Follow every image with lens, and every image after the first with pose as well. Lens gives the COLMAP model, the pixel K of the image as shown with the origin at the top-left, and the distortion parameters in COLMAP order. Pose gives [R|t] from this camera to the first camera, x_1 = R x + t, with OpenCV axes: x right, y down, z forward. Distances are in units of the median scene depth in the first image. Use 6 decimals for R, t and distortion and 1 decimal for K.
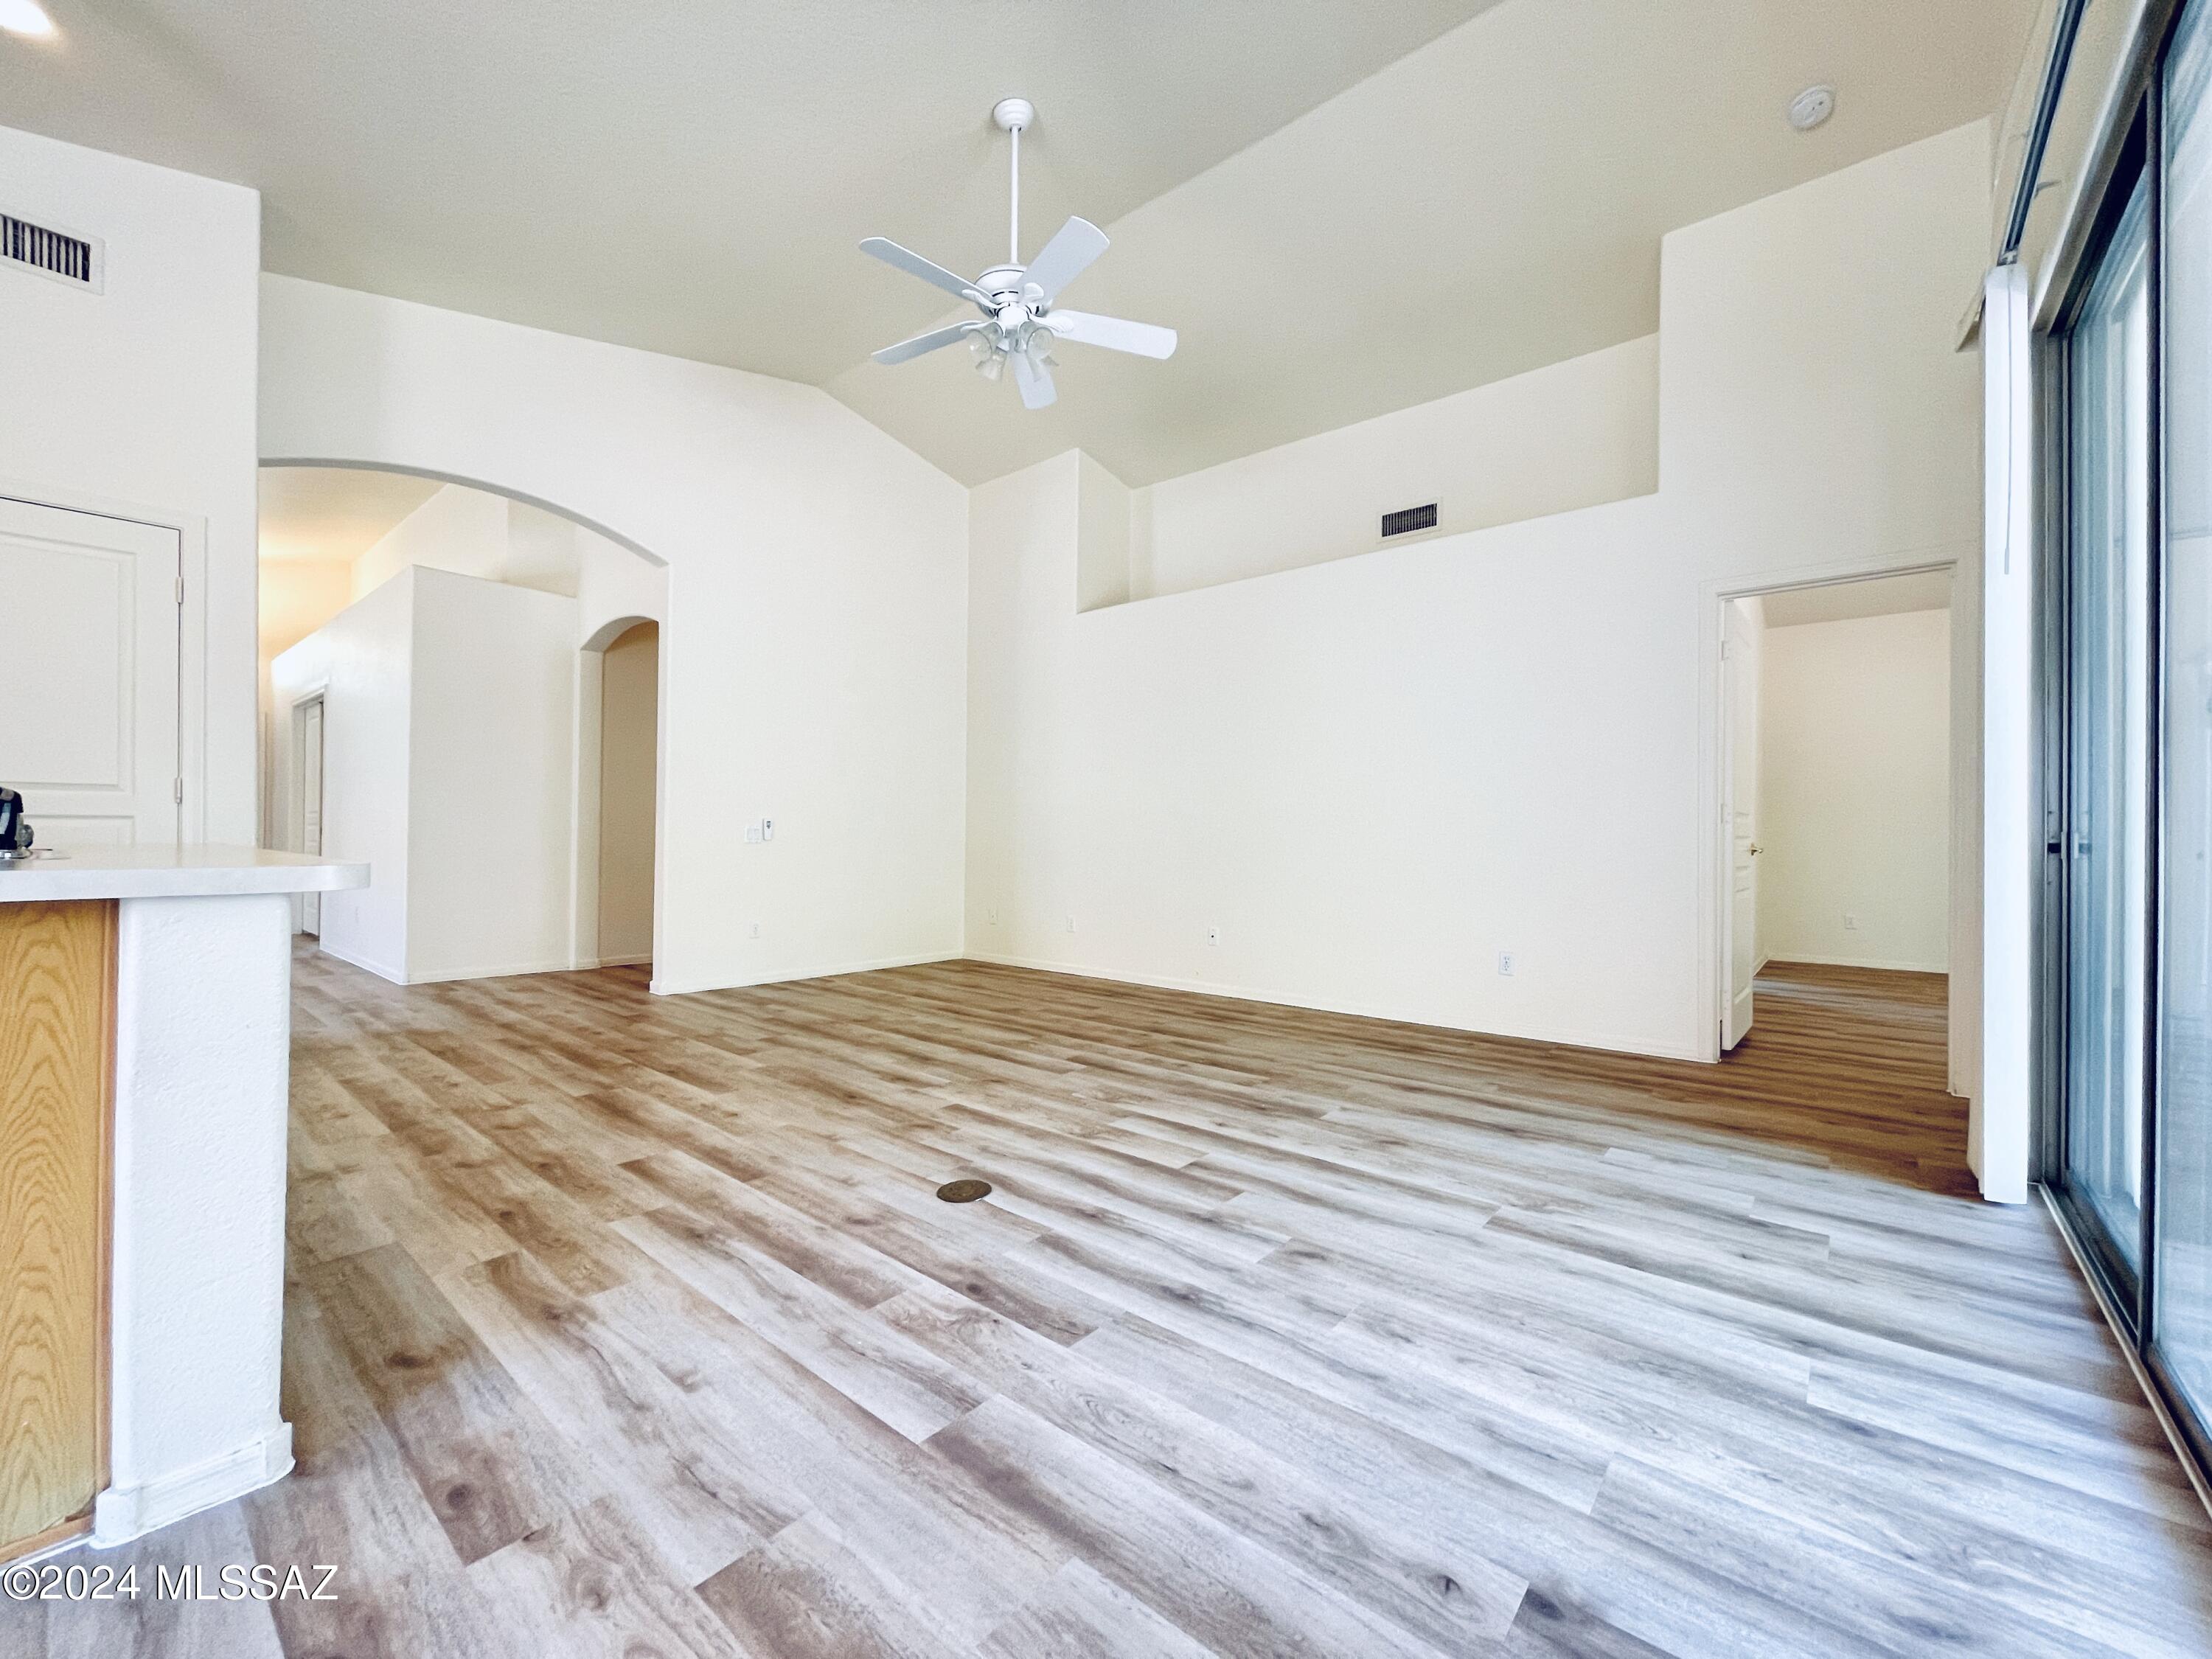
lens RADIAL K [[894.9, 0, 1106.0], [0, 894.9, 829.5], [0, 0, 1]] dist [-0.003515, 0.000089]
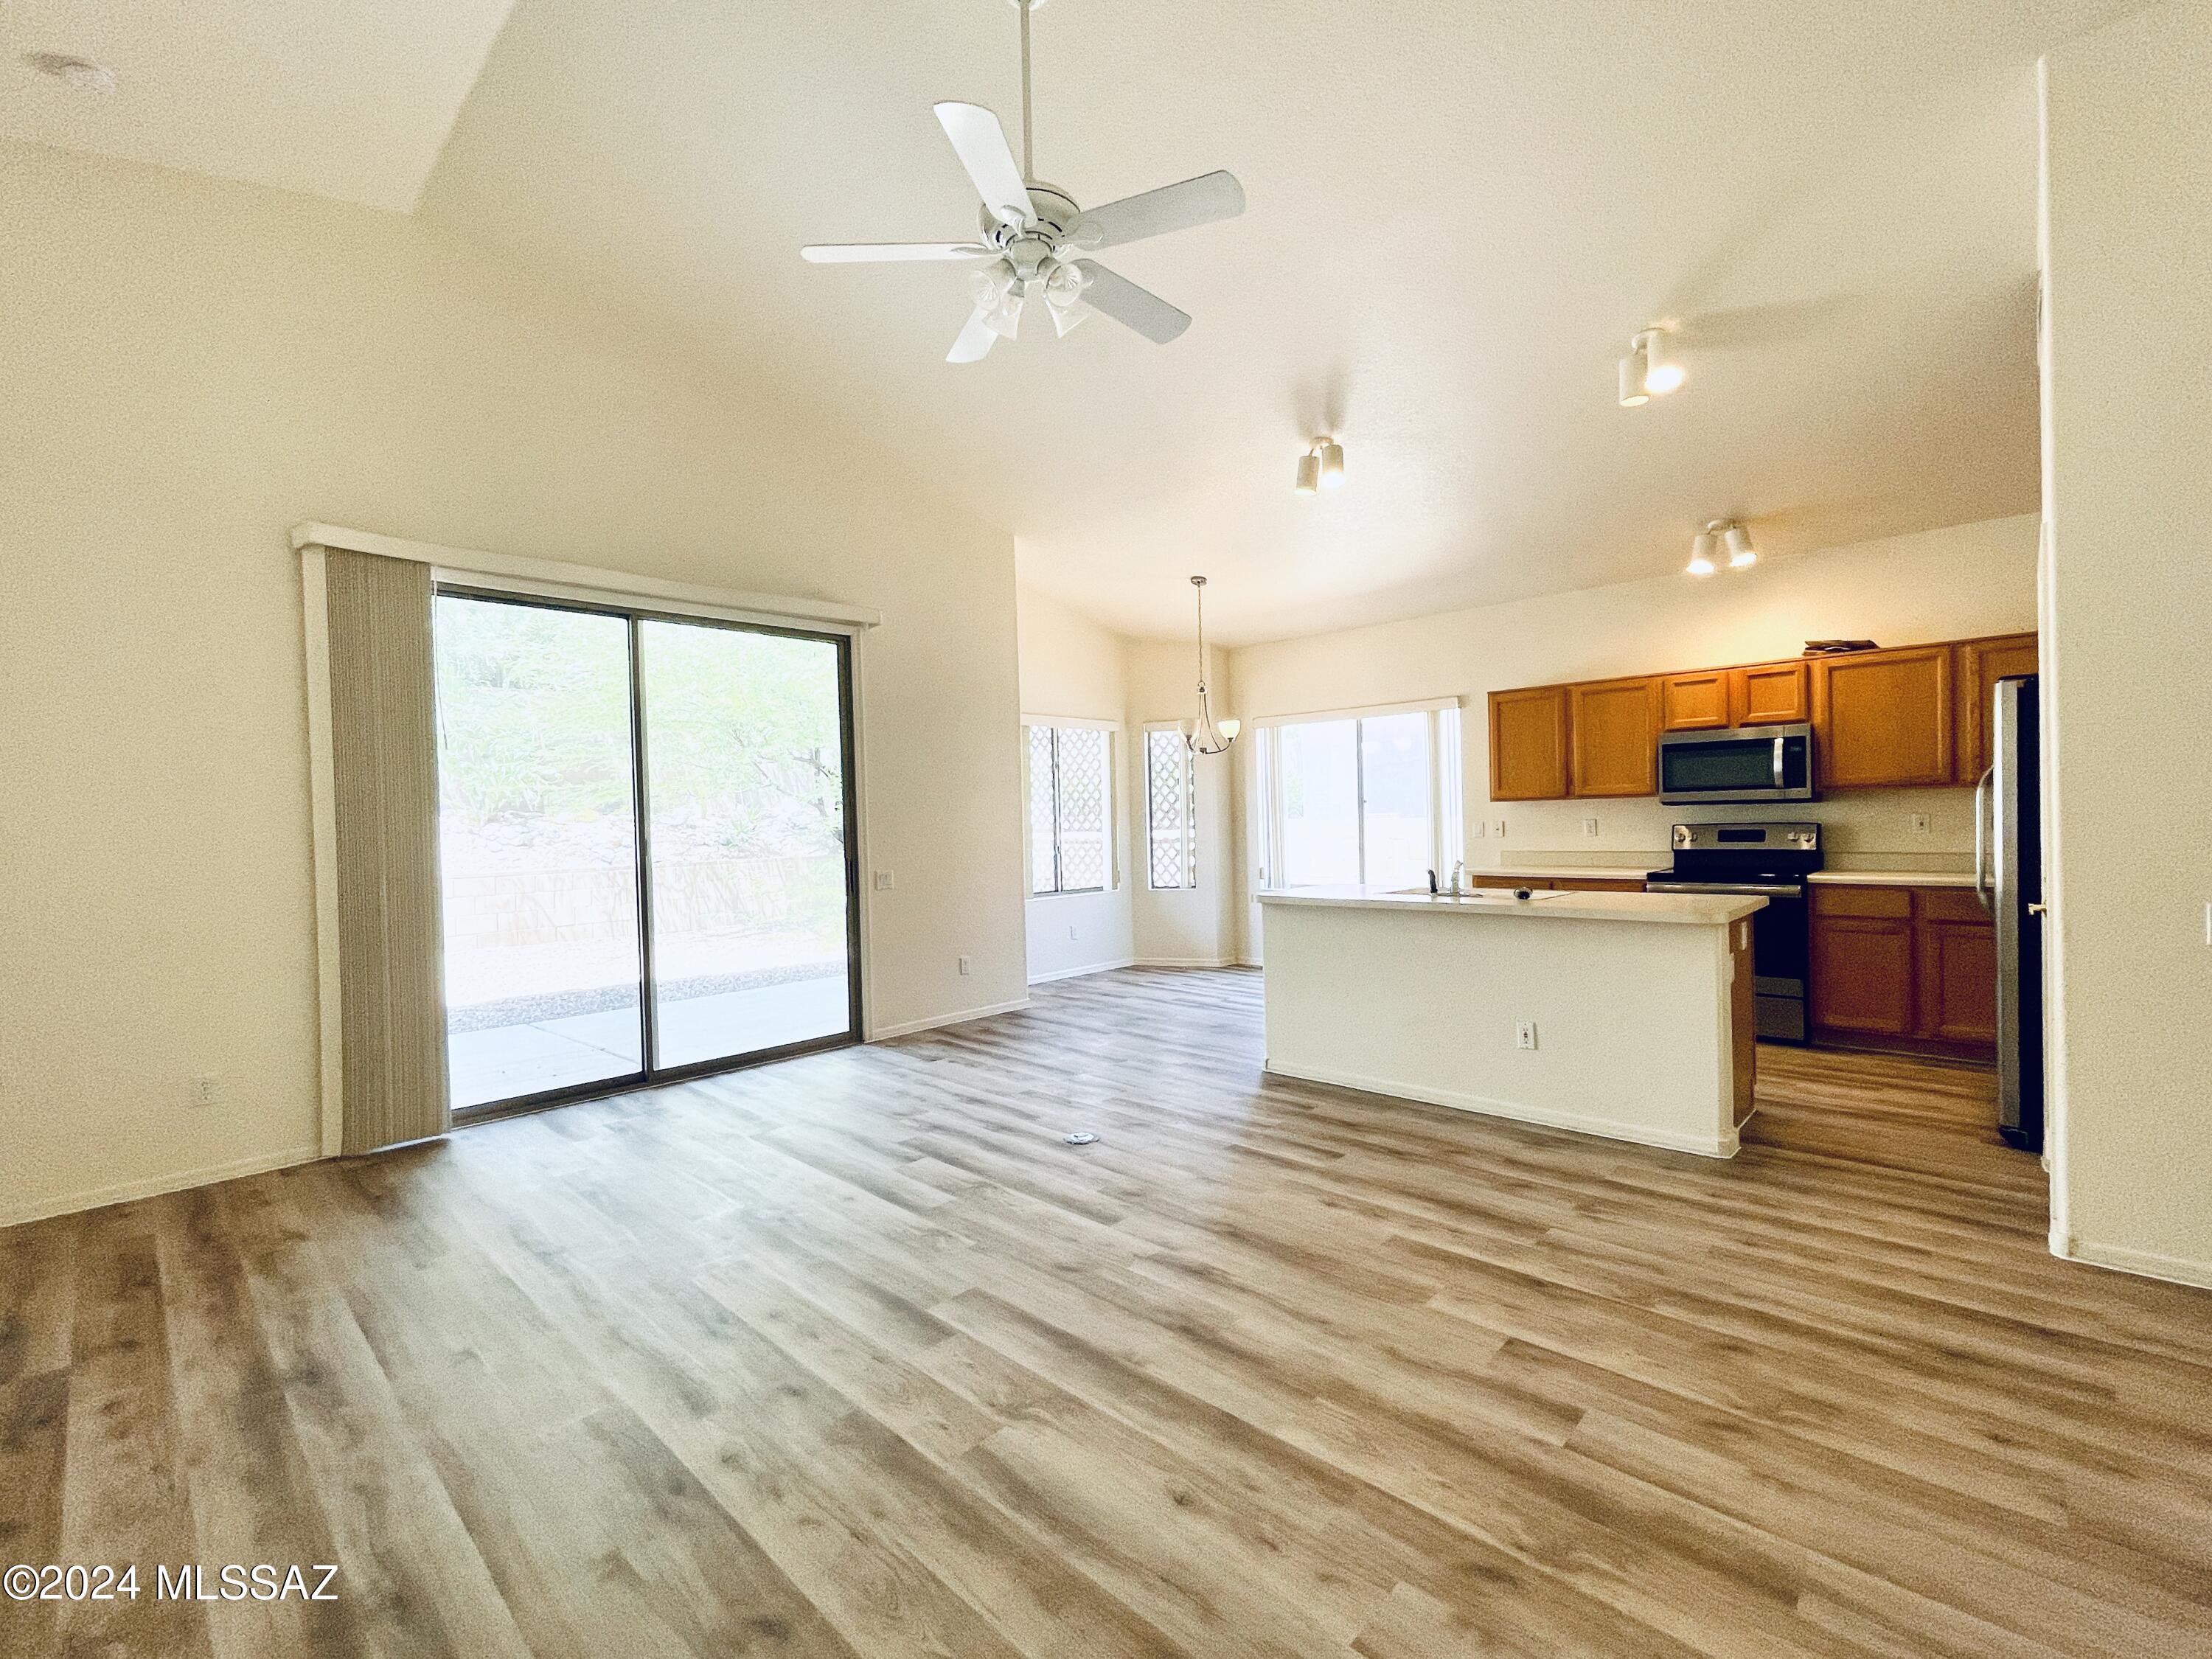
lens RADIAL K [[958.7, 0, 1106.0], [0, 958.7, 829.5], [0, 0, 1]] dist [-0.001574, 0.000222]
pose [[-0.998253, 0.013291, 0.057566, -0.272284], [0.013631, 0.999892, 0.005506, -0.118125], [-0.057486, 0.006281, -0.998327, 2.380330]]
